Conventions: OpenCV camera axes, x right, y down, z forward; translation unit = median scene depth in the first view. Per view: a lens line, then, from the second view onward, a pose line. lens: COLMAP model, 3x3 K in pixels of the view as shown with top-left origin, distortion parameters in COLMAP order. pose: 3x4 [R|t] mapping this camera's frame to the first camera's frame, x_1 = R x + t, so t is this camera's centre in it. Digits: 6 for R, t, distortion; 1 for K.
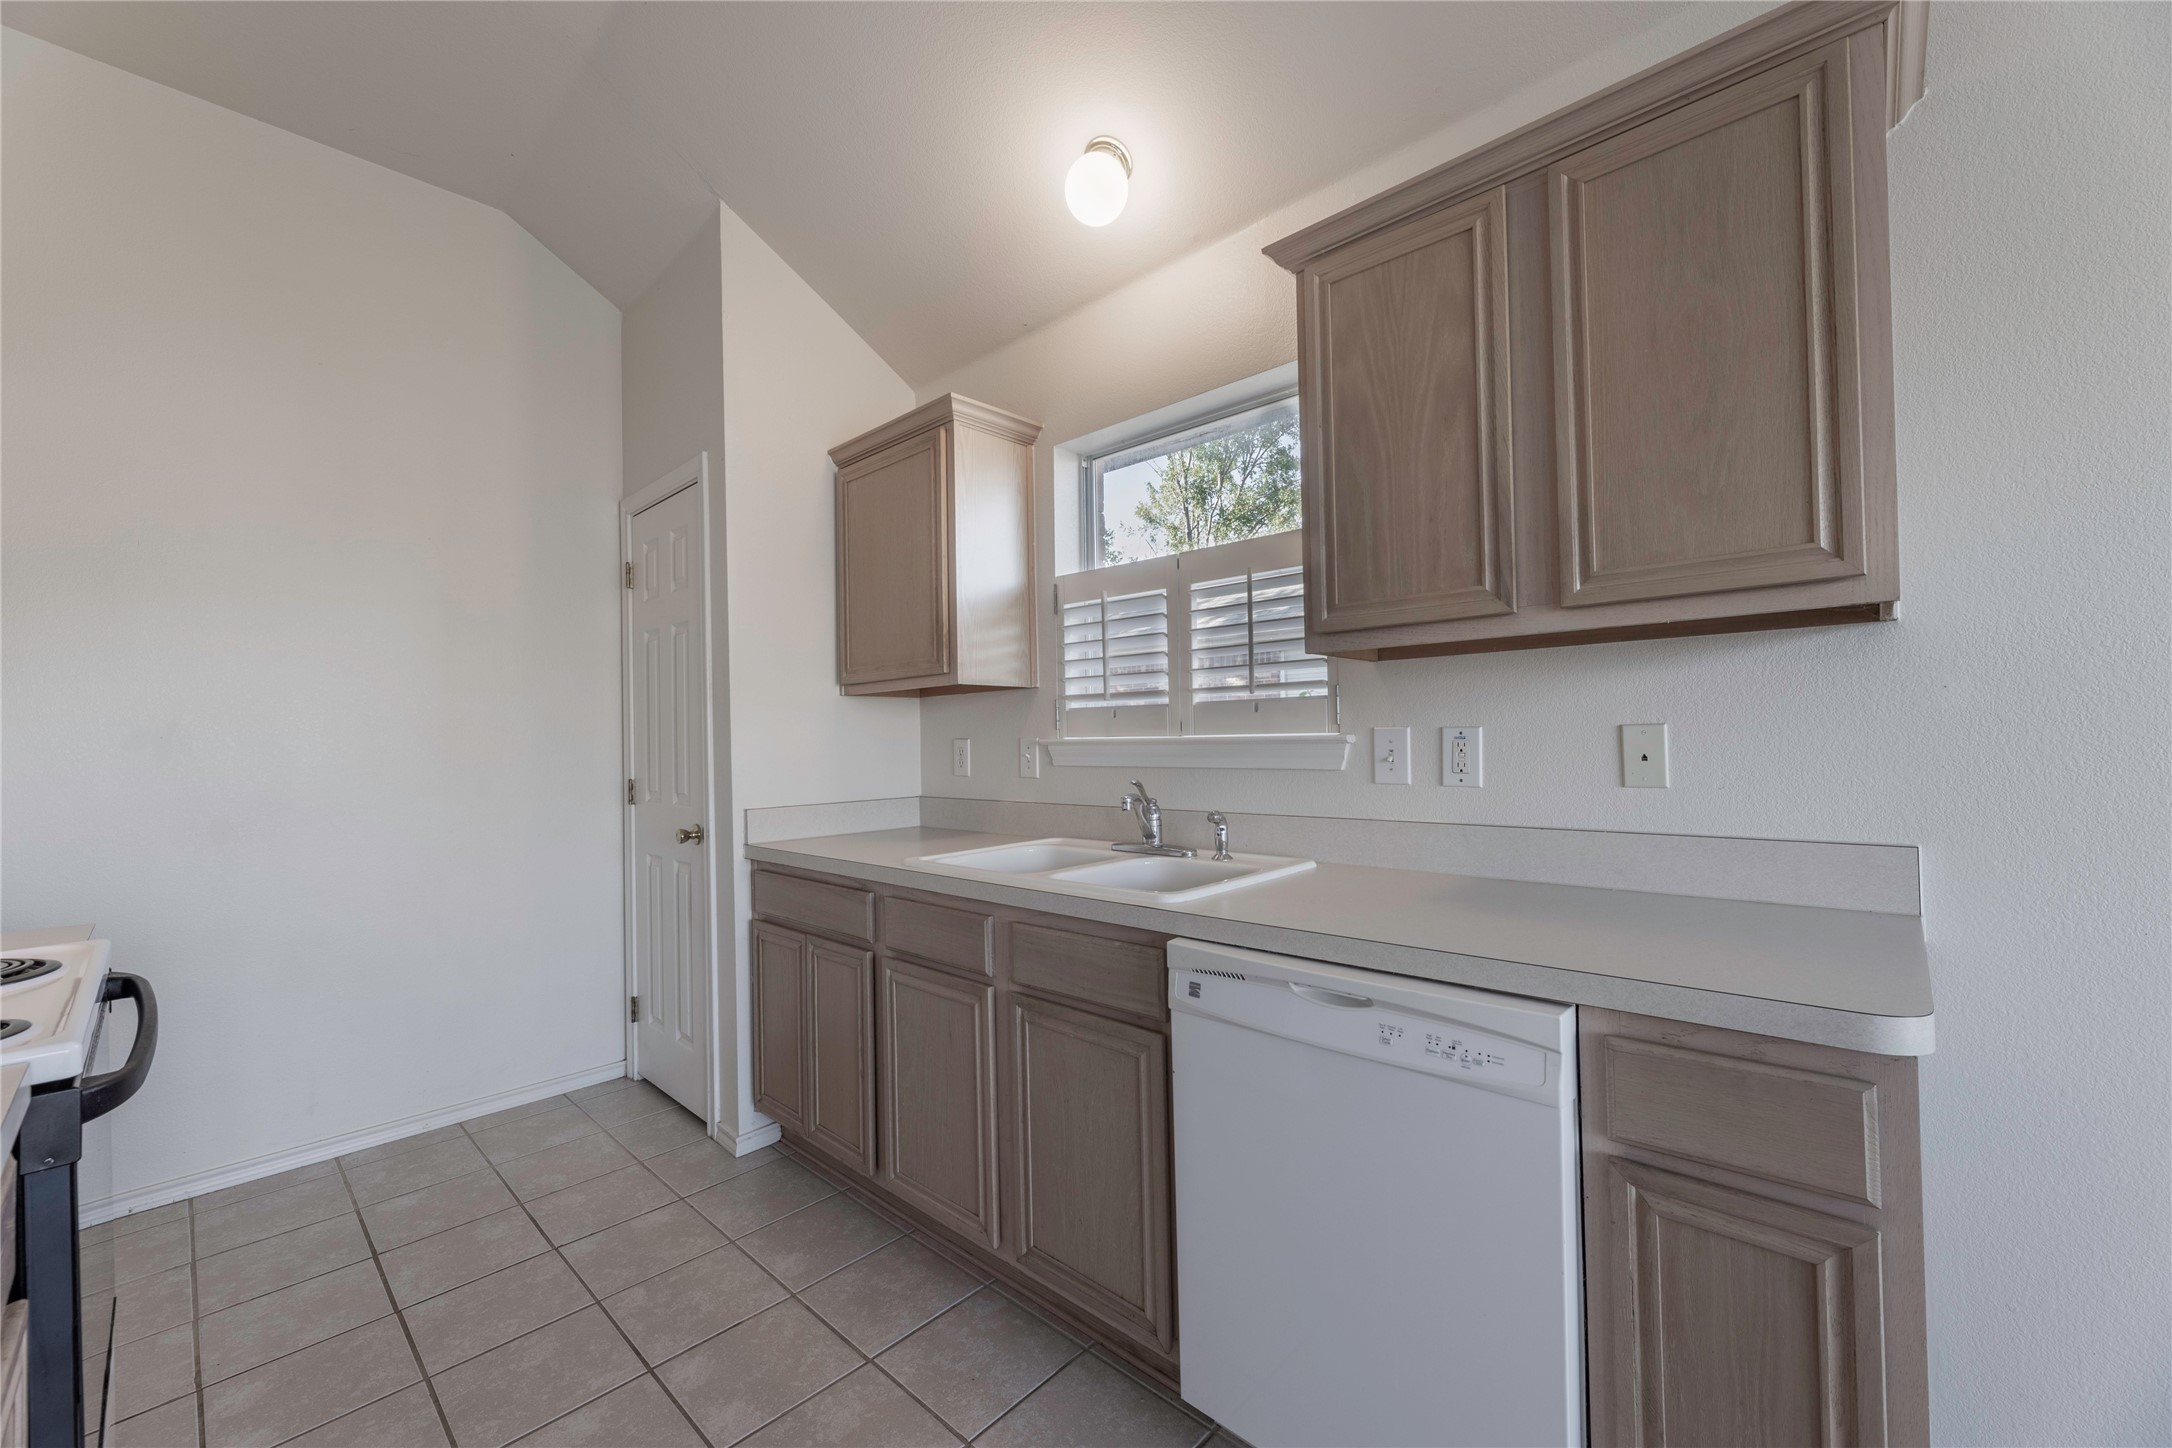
lens RADIAL K [[861.4, 0, 1083.4], [0, 861.4, 726.6], [0, 0, 1]] dist [0.009154, 0.000026]
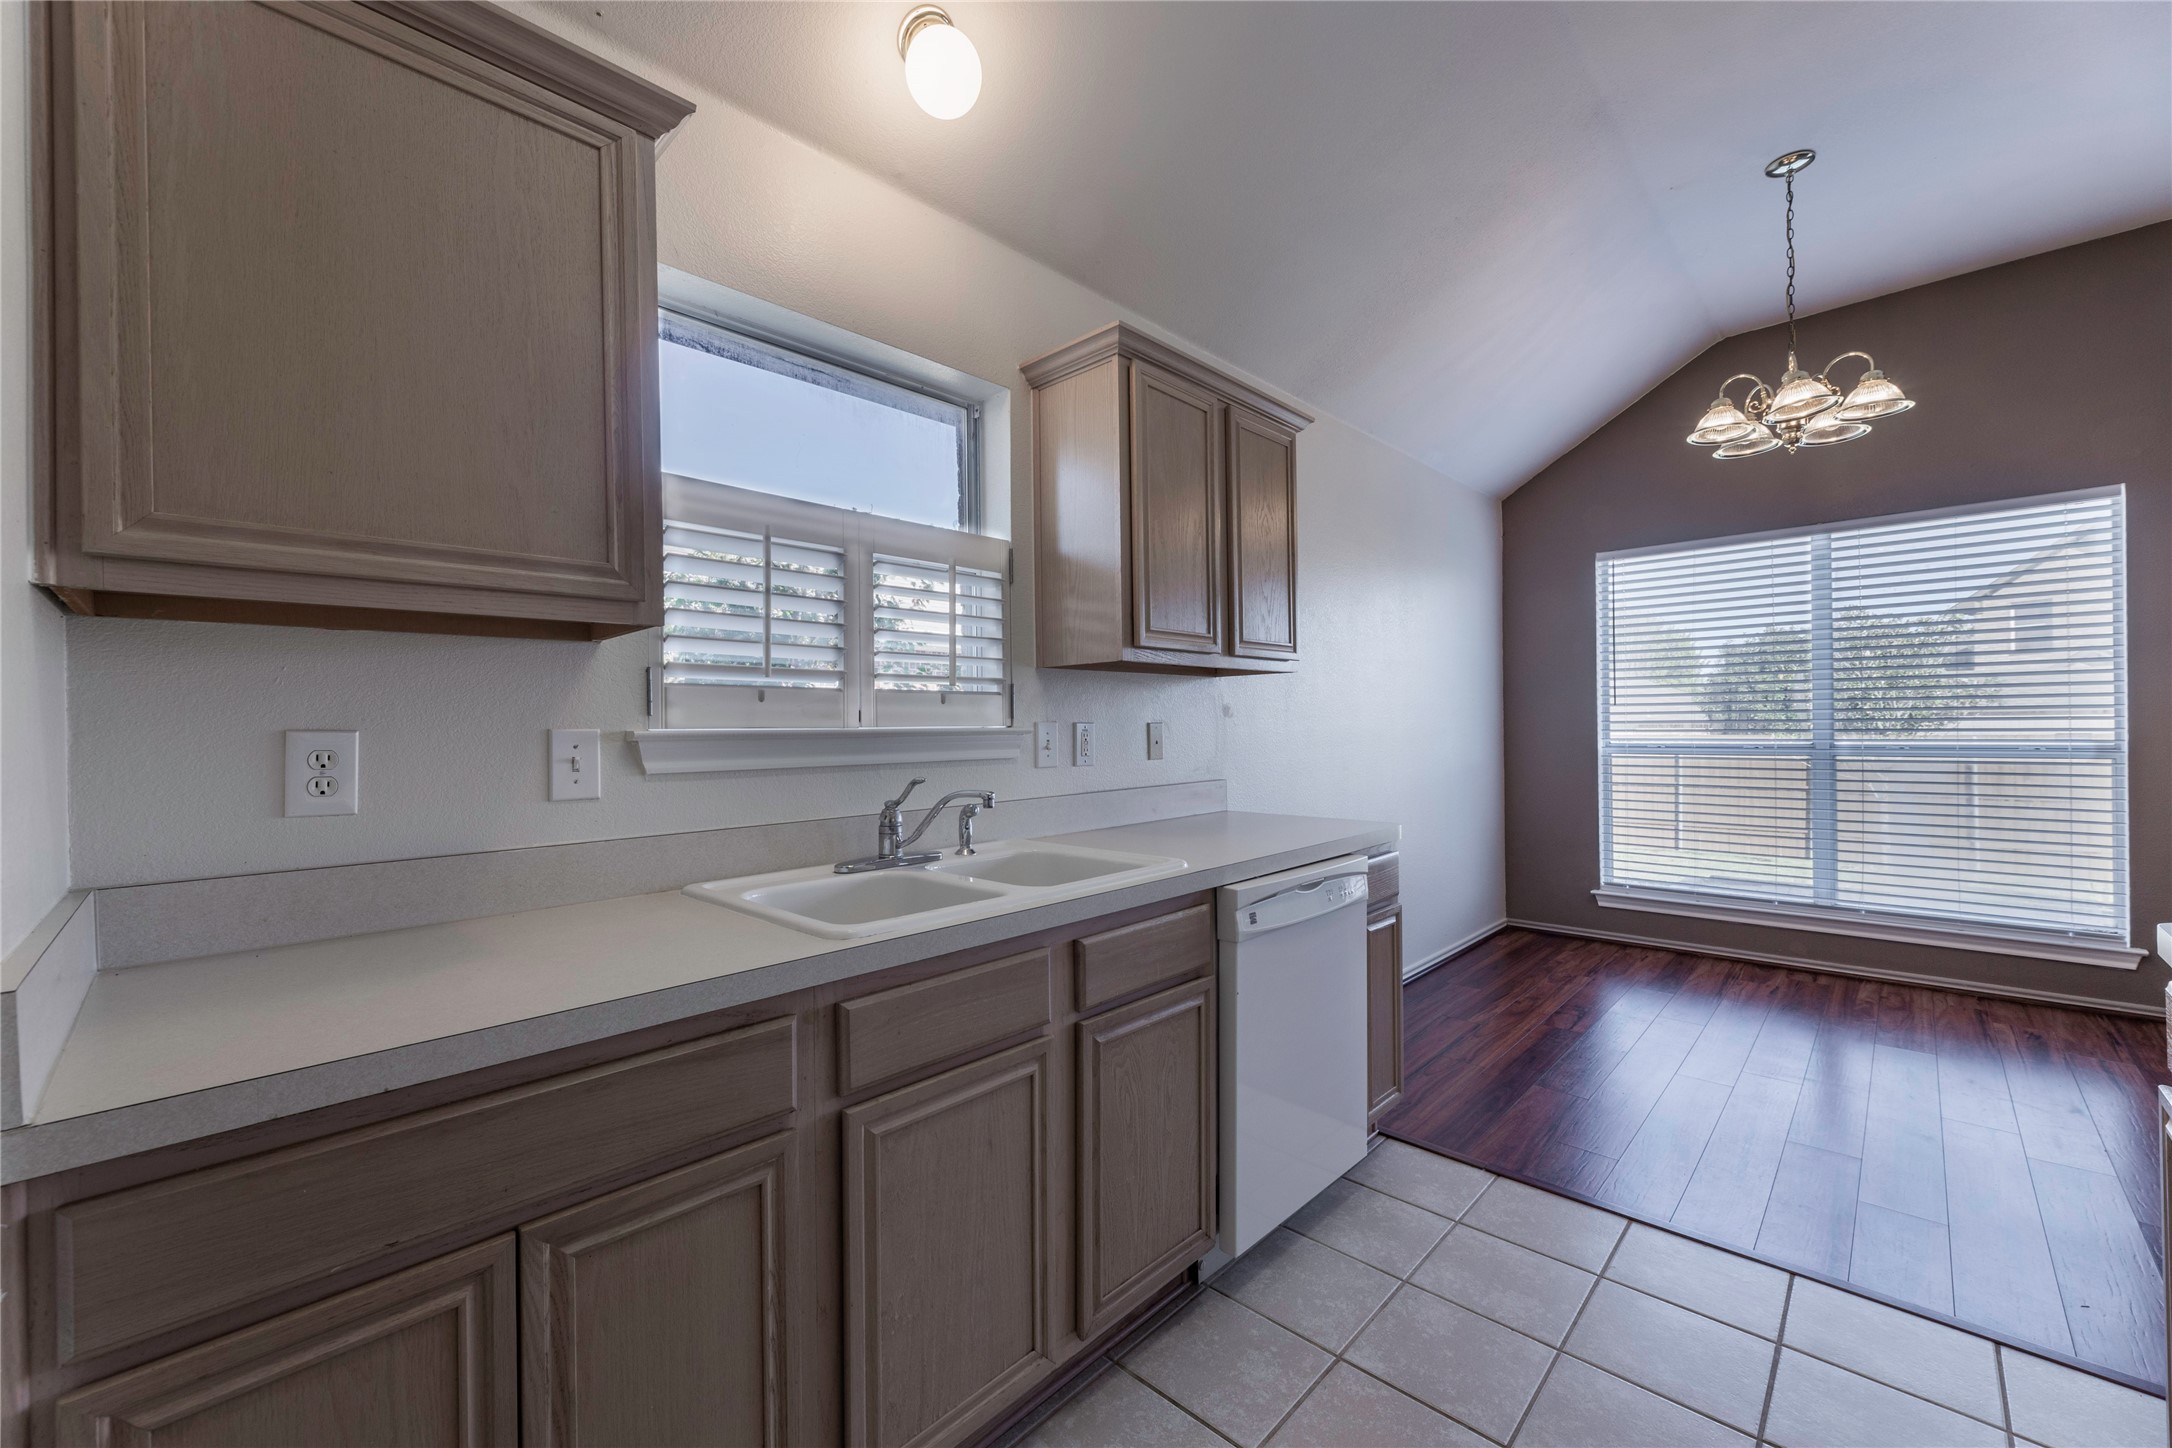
lens RADIAL K [[861.4, 0, 1083.4], [0, 861.4, 726.6], [0, 0, 1]] dist [0.009154, 0.000026]
pose [[0.014600, 0.019686, 0.999700, -0.843885], [0.000810, 0.999806, -0.019700, 0.031146], [-0.999893, 0.001098, 0.014582, 0.889770]]
